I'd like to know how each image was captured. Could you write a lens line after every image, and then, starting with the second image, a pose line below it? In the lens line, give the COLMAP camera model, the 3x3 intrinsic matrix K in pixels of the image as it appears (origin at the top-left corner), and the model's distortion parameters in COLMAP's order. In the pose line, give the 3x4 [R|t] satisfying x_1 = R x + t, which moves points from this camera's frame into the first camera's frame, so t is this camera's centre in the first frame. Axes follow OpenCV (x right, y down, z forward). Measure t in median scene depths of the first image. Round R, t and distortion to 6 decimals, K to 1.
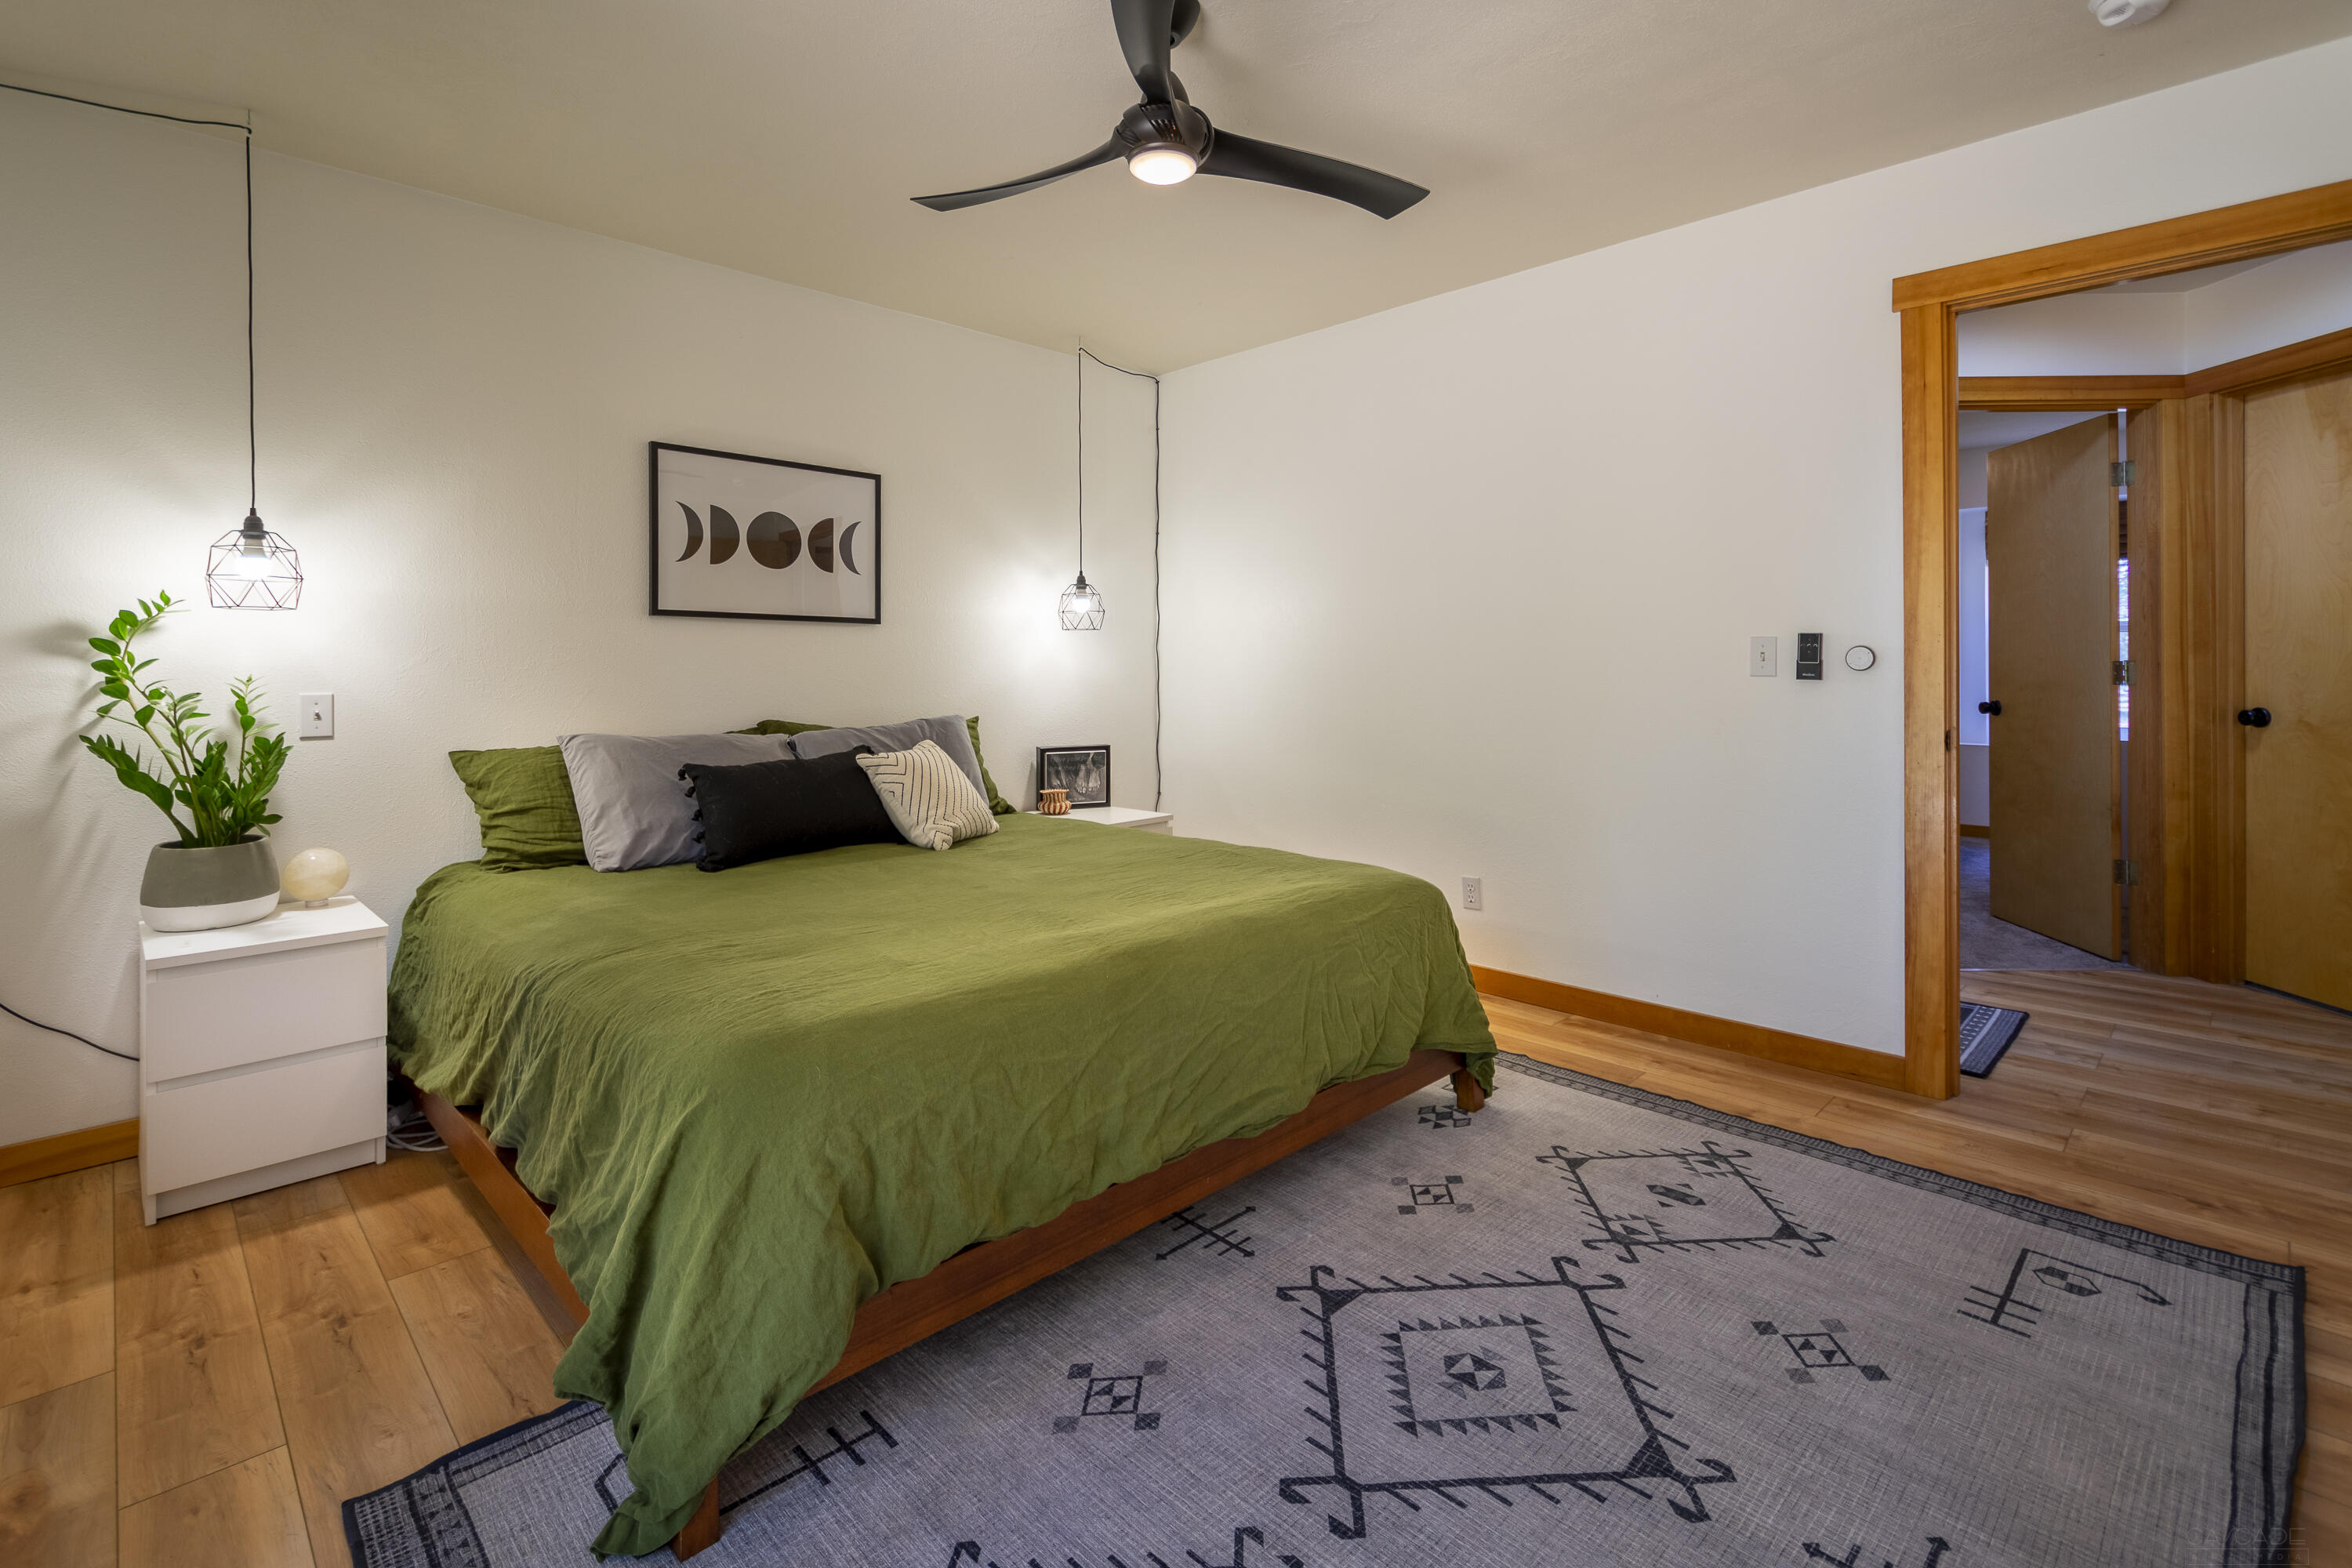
lens RADIAL K [[1073.5, 0, 1157.3], [0, 1073.5, 663.0], [0, 0, 1]] dist [0.010349, -0.002632]
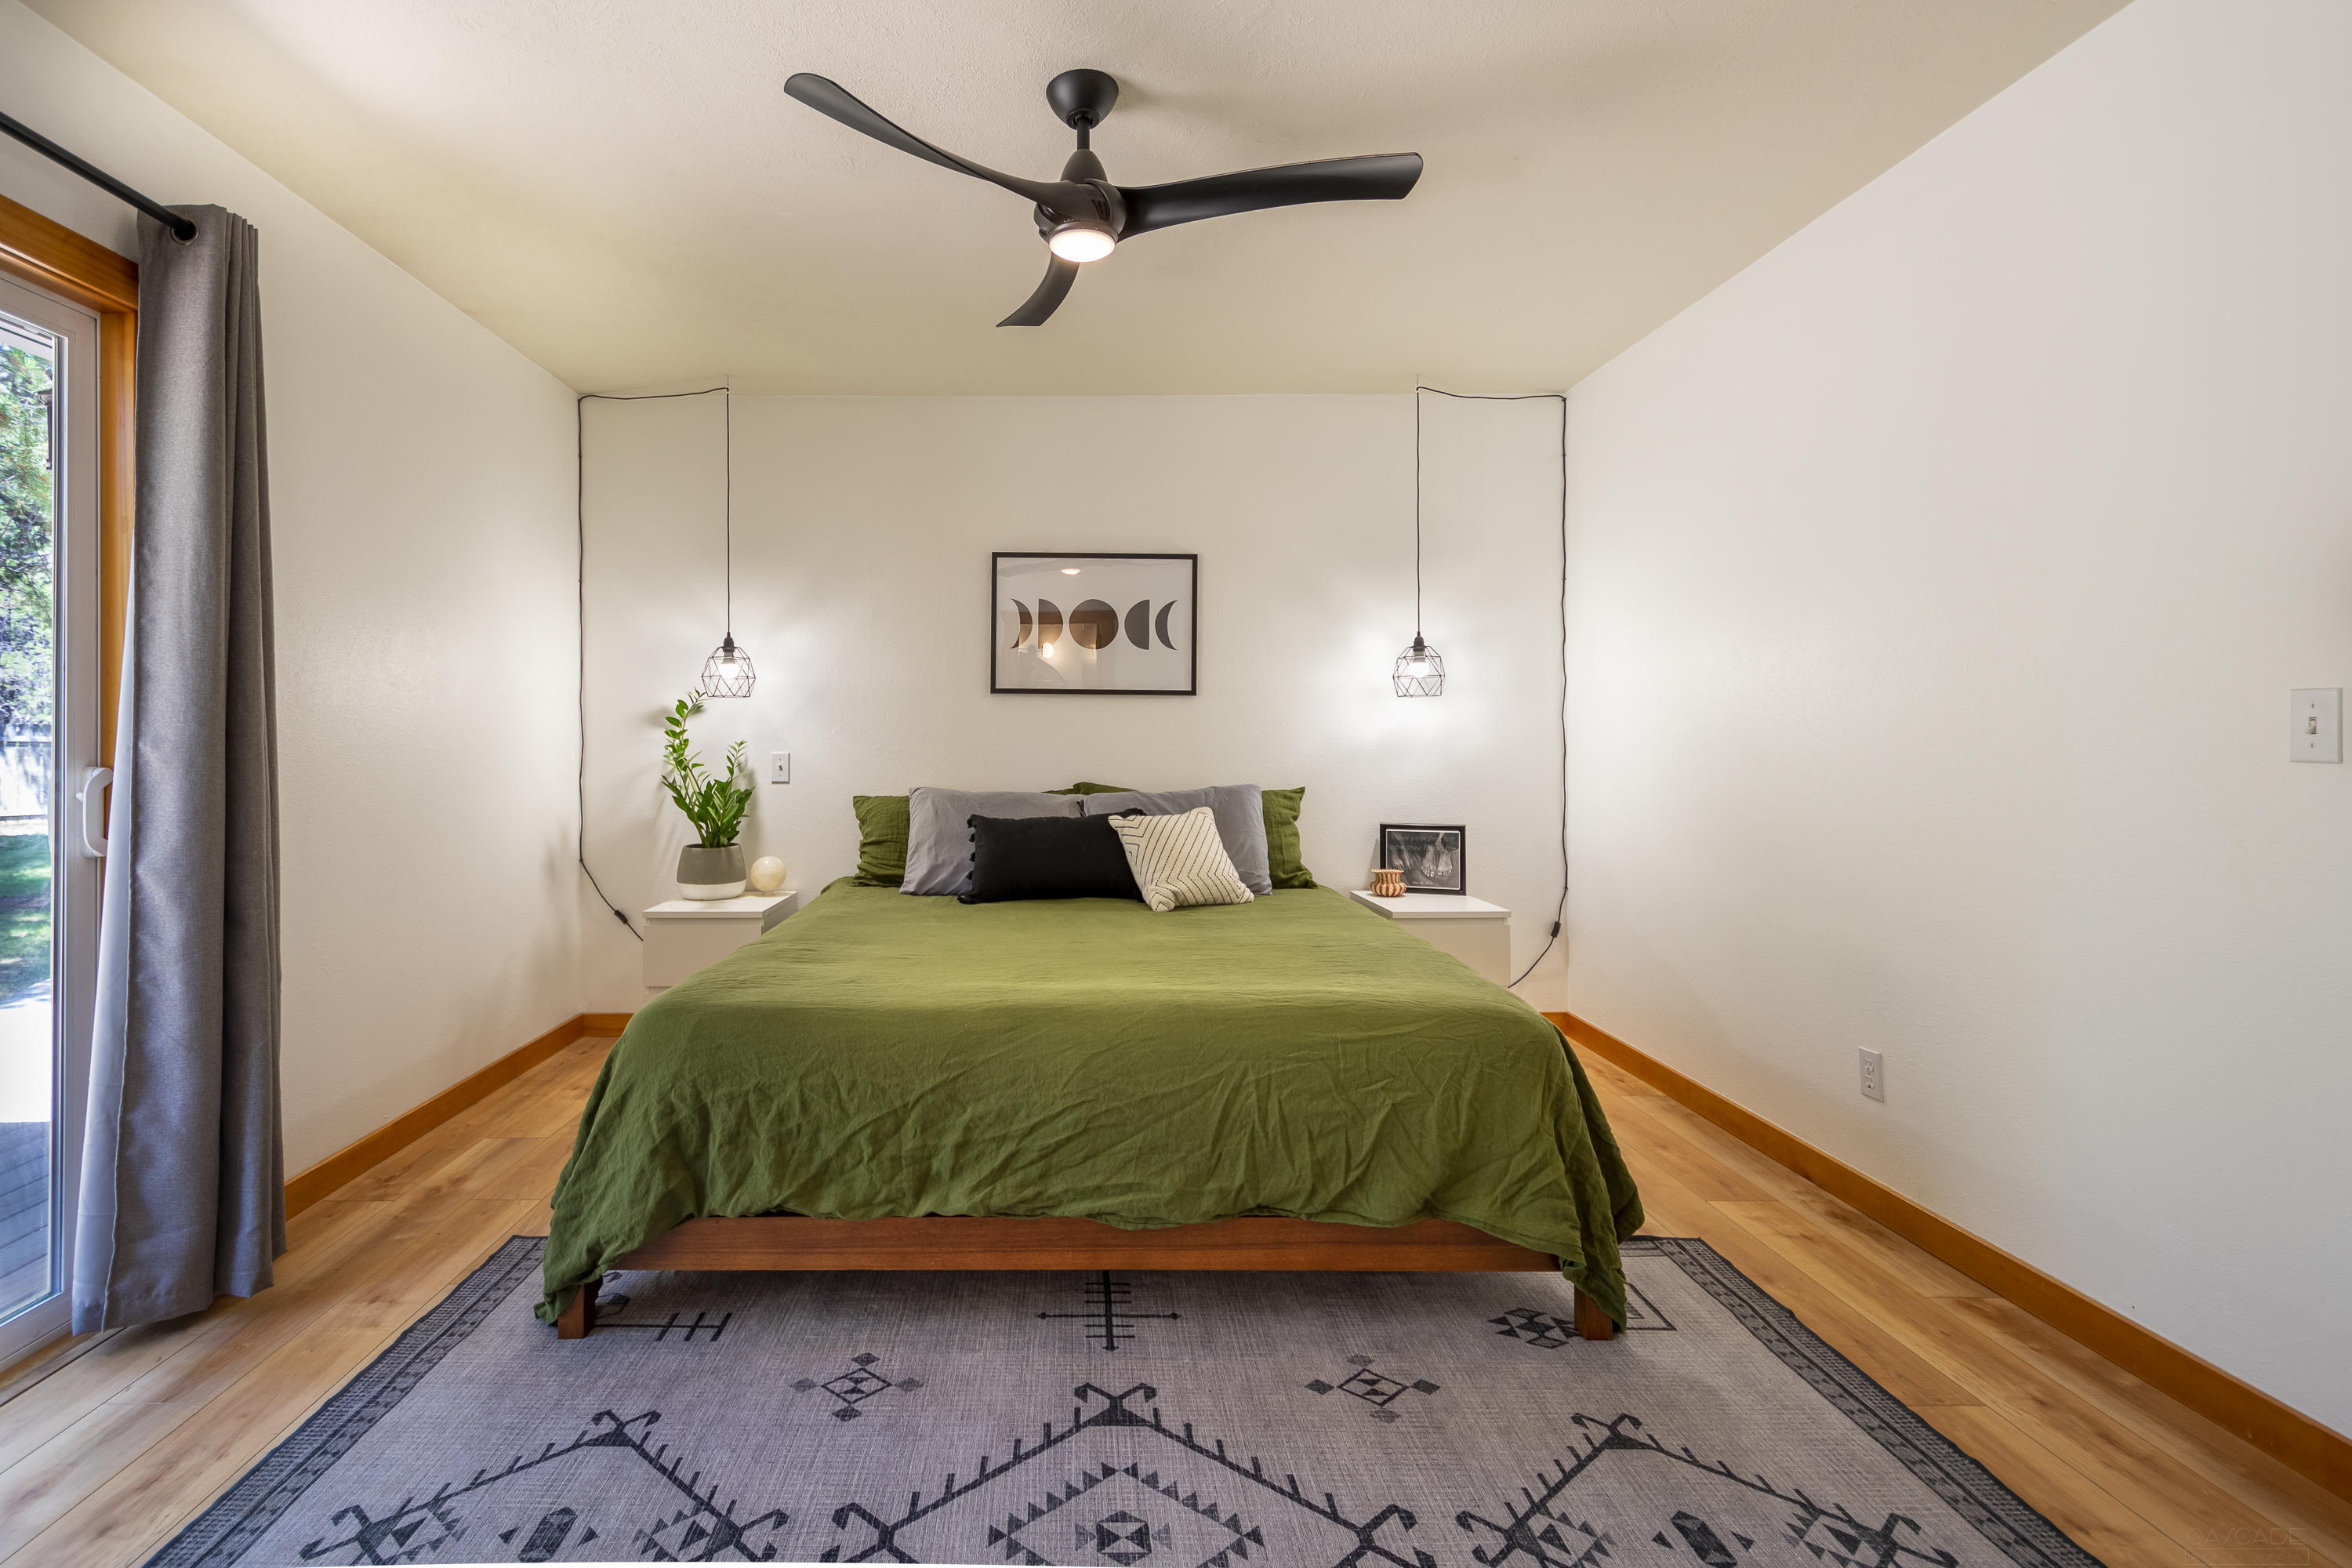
lens RADIAL K [[1073.5, 0, 1022.9], [0, 1073.5, 719.0], [0, 0, 1]] dist [0.010349, -0.002632]
pose [[0.718030, -0.006032, -0.695986, 0.476167], [-0.001493, 0.999947, -0.010207, -0.002759], [0.696011, 0.008368, 0.717983, 0.168189]]
